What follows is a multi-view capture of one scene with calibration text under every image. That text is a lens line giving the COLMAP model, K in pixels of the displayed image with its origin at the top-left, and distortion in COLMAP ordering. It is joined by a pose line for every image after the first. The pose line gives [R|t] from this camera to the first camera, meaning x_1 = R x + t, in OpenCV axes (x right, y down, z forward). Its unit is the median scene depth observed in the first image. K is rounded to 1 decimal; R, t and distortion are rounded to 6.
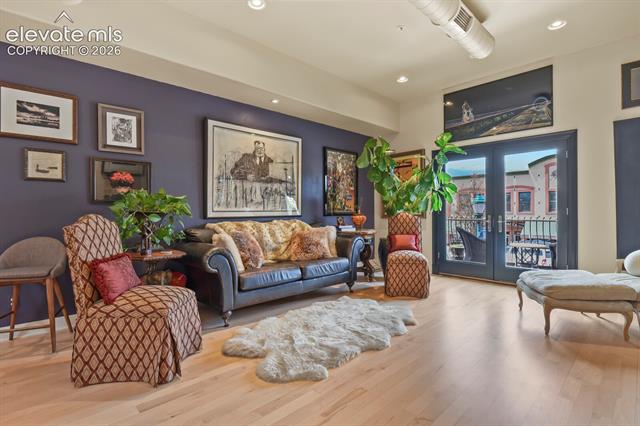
lens RADIAL K [[308.6, 0, 322.9], [0, 308.6, 211.3], [0, 0, 1]] dist [0.000317, -0.009942]
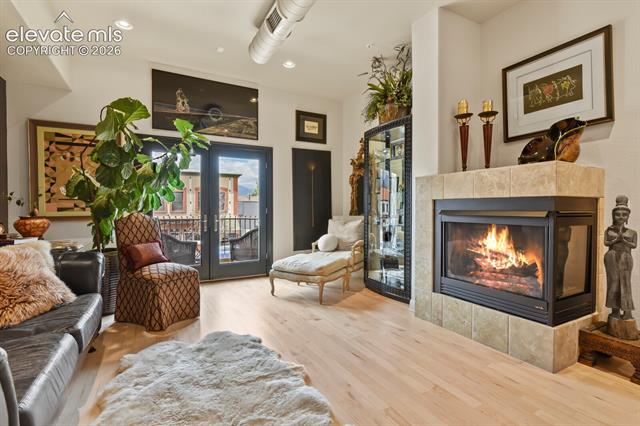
lens RADIAL K [[308.7, 0, 320.0], [0, 308.7, 213.0], [0, 0, 1]] dist [0.002964, 0.000290]
pose [[0.254542, -0.011085, 0.966998, -0.352589], [-0.001412, 0.999929, 0.011835, -0.005250], [-0.967061, -0.004378, 0.254508, 0.426697]]
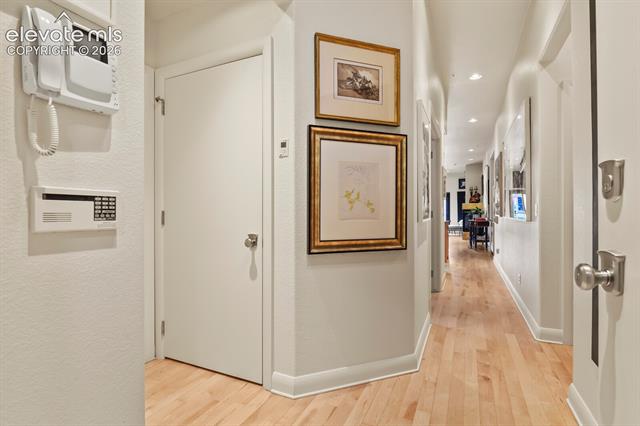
lens RADIAL K [[311.4, 0, 320.0], [0, 311.4, 213.0], [0, 0, 1]] dist [0.075867, -0.000057]
pose [[0.933507, -0.002447, 0.358550, -2.096938], [0.004770, 0.999973, -0.005595, 0.020769], [-0.358527, 0.006934, 0.933494, -2.104936]]
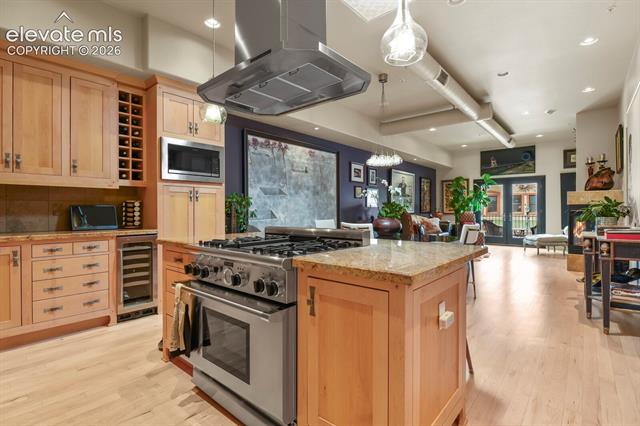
lens RADIAL K [[308.6, 0, 322.9], [0, 308.6, 211.3], [0, 0, 1]] dist [0.000317, -0.009942]
pose [[0.994693, 0.002124, 0.102866, -0.968241], [-0.002092, 0.999998, -0.000420, 0.006433], [-0.102866, 0.000203, 0.994695, -1.018954]]
